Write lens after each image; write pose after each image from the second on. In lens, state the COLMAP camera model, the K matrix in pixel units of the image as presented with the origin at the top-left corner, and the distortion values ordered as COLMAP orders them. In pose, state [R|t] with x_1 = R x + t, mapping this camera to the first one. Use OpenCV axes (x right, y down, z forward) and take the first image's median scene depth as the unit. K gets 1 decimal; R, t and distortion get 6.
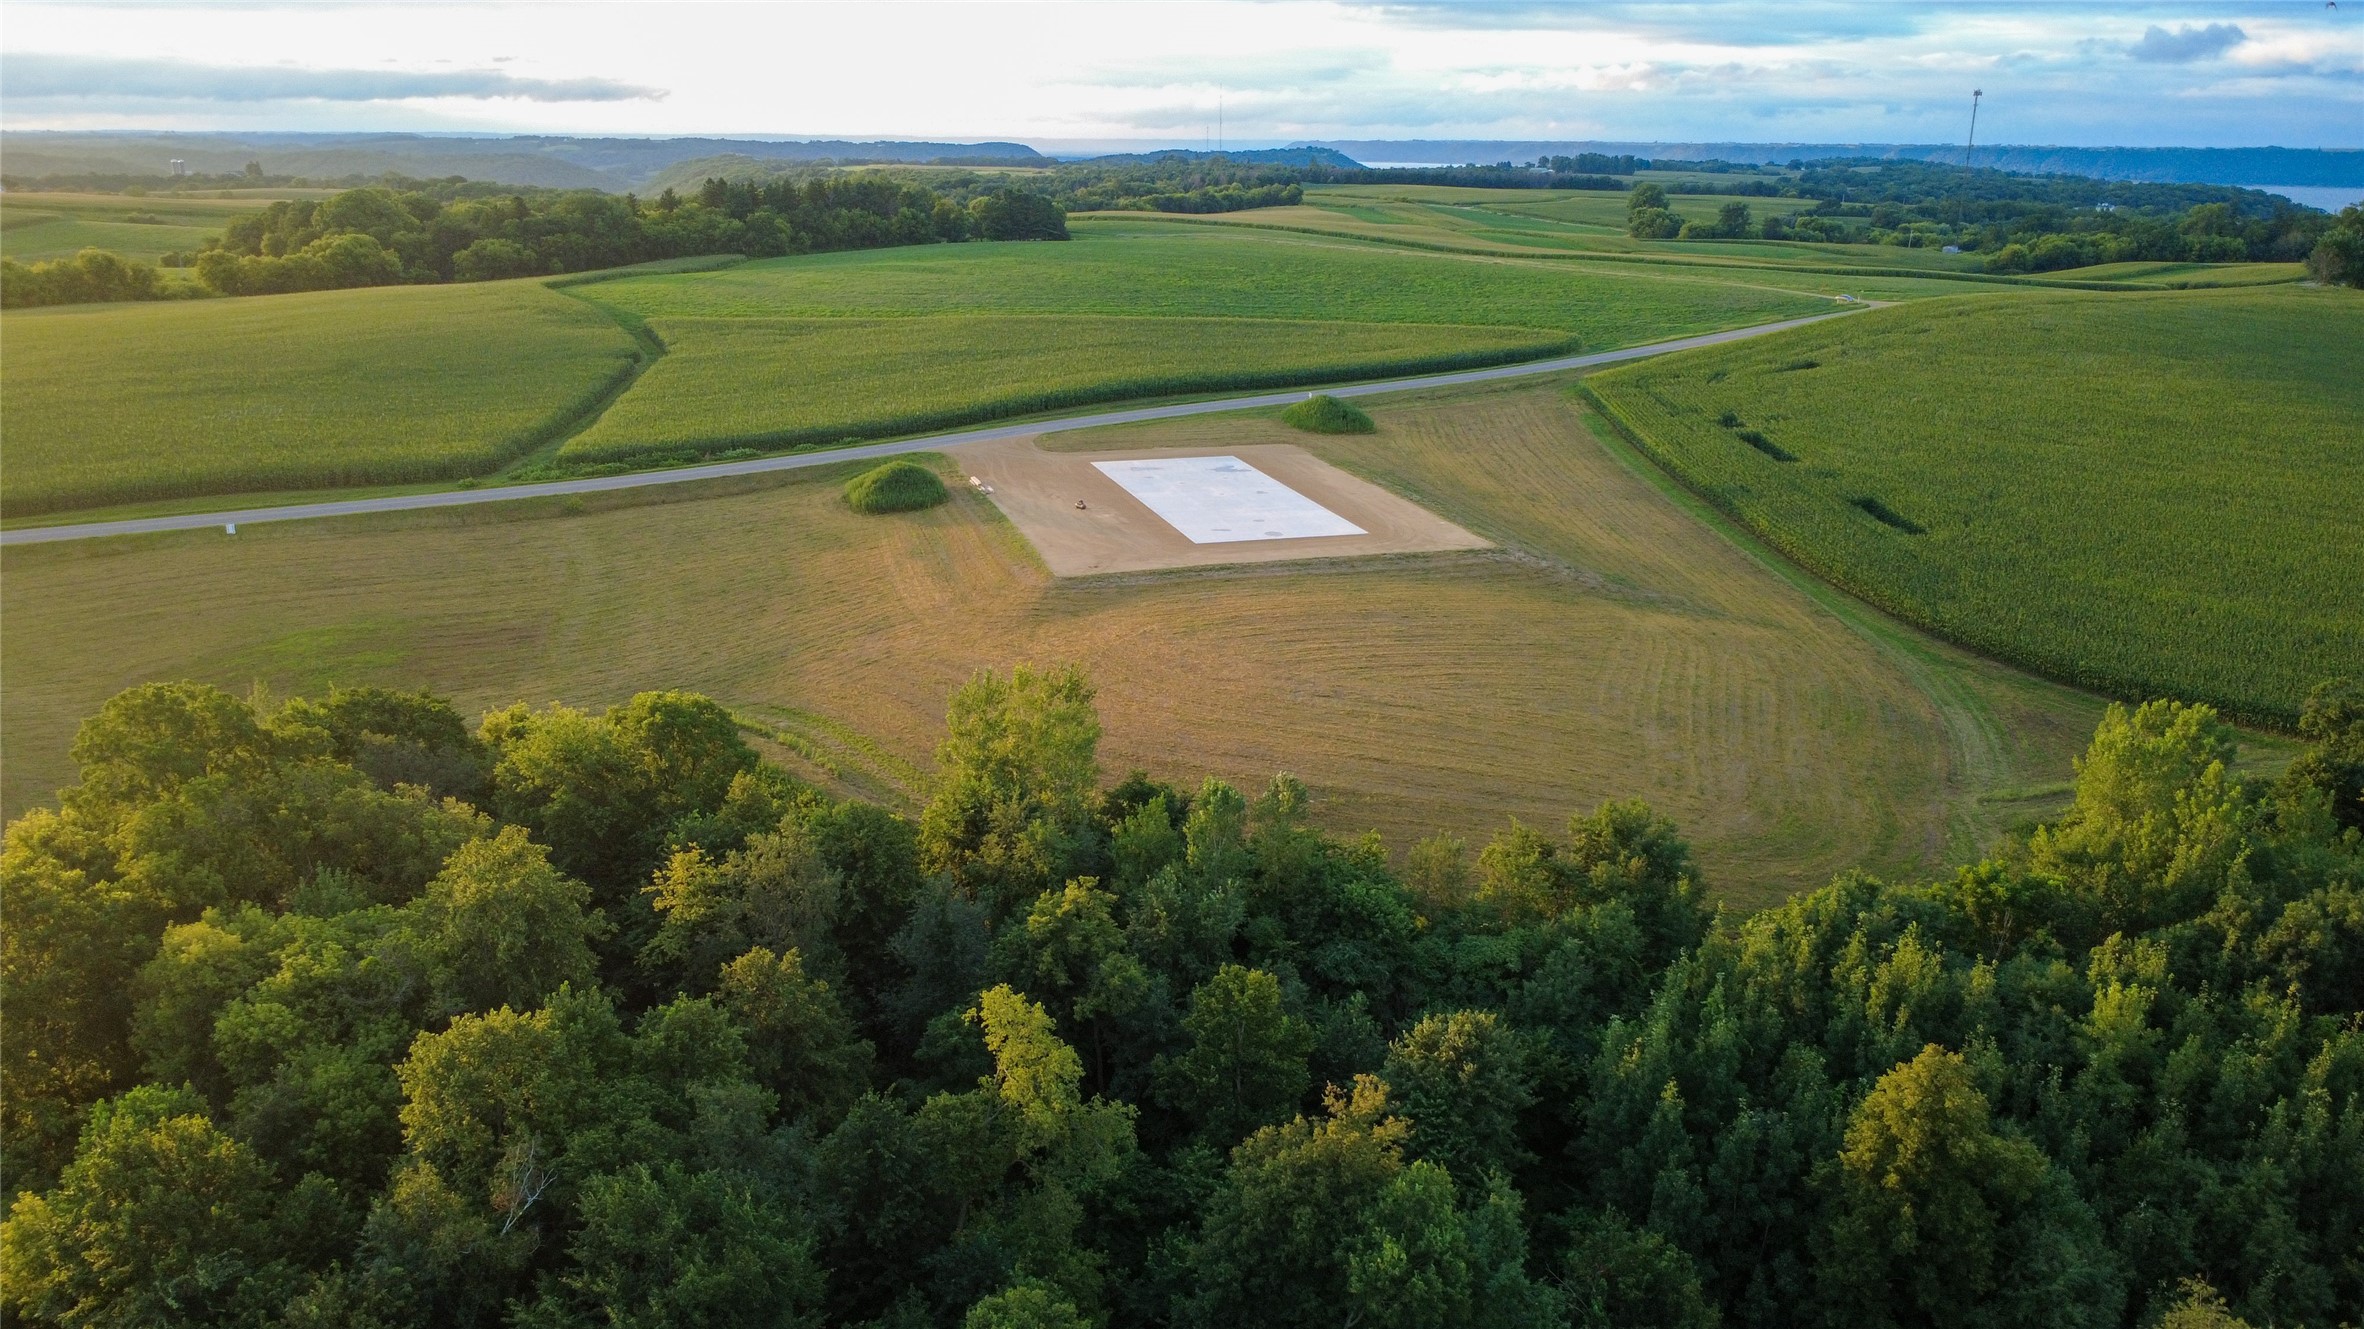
lens RADIAL K [[1717.0, 0, 1175.7], [0, 1717.0, 670.7], [0, 0, 1]] dist [0.001922, 0.002296]
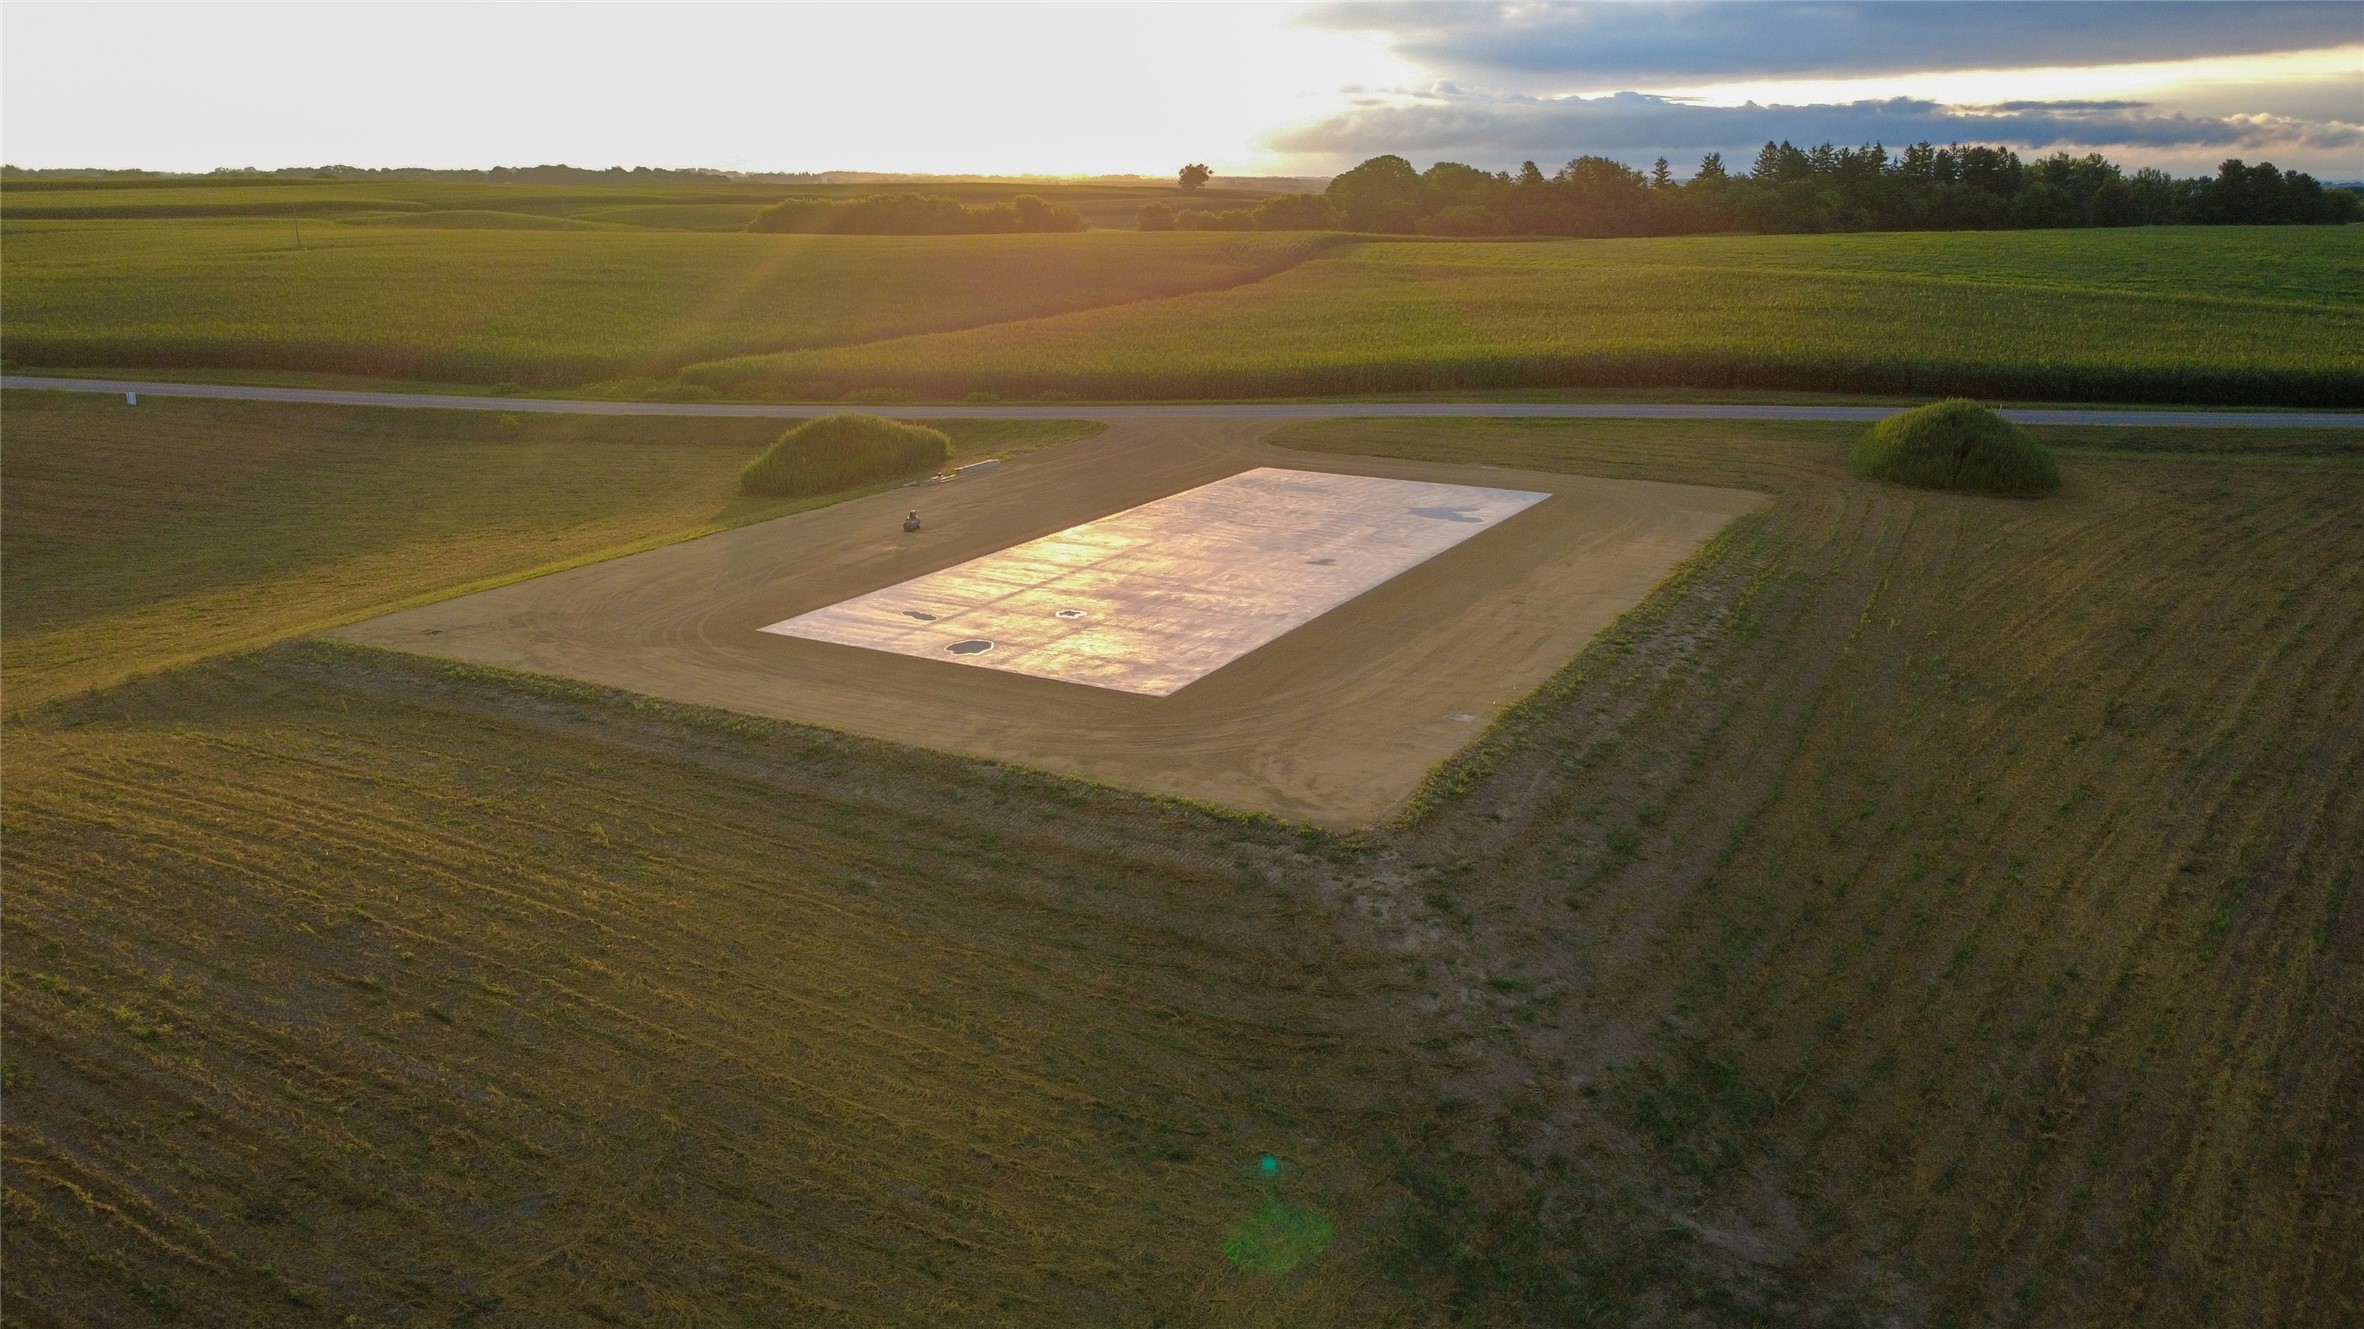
lens RADIAL K [[1715.1, 0, 1174.1], [0, 1715.1, 662.3], [0, 0, 1]] dist [-0.001760, 0.002733]
pose [[0.709568, 0.188923, -0.678839, 0.264549], [-0.208742, 0.976502, 0.053573, -0.081448], [0.673009, 0.103689, 0.732331, 0.580384]]
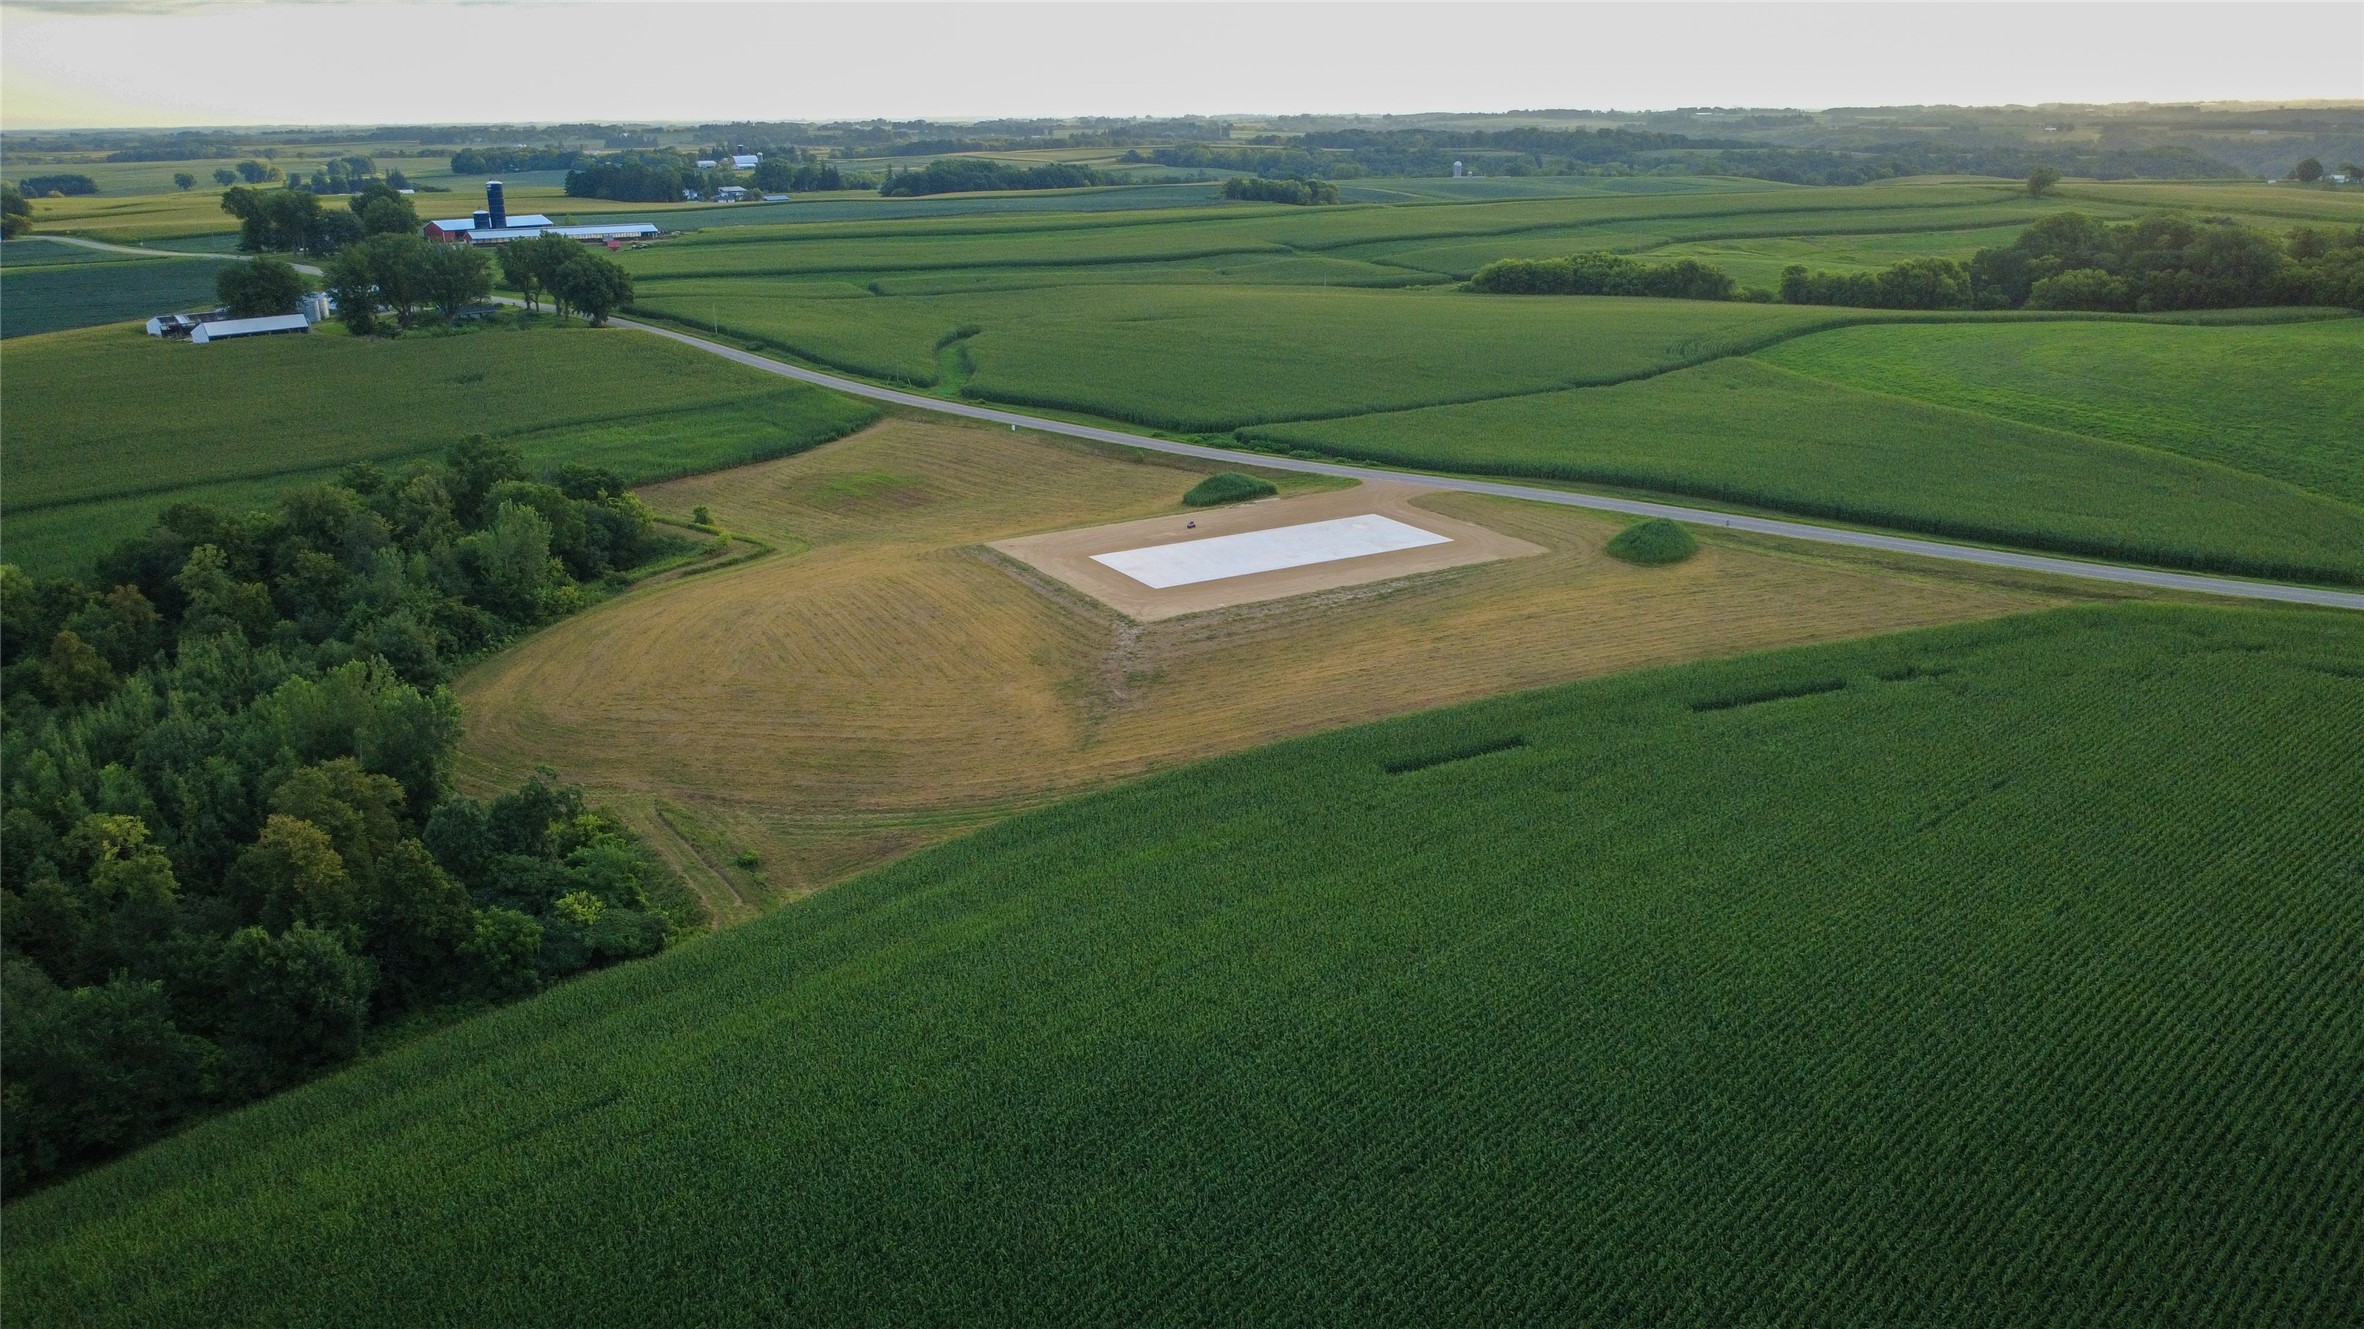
lens RADIAL K [[1715.1, 0, 1174.1], [0, 1715.1, 662.3], [0, 0, 1]] dist [-0.001760, 0.002733]
pose [[0.226616, 0.292013, -0.929179, 0.949455], [-0.274233, 0.934533, 0.226813, -0.234961], [0.934581, 0.203412, 0.291859, 0.520392]]
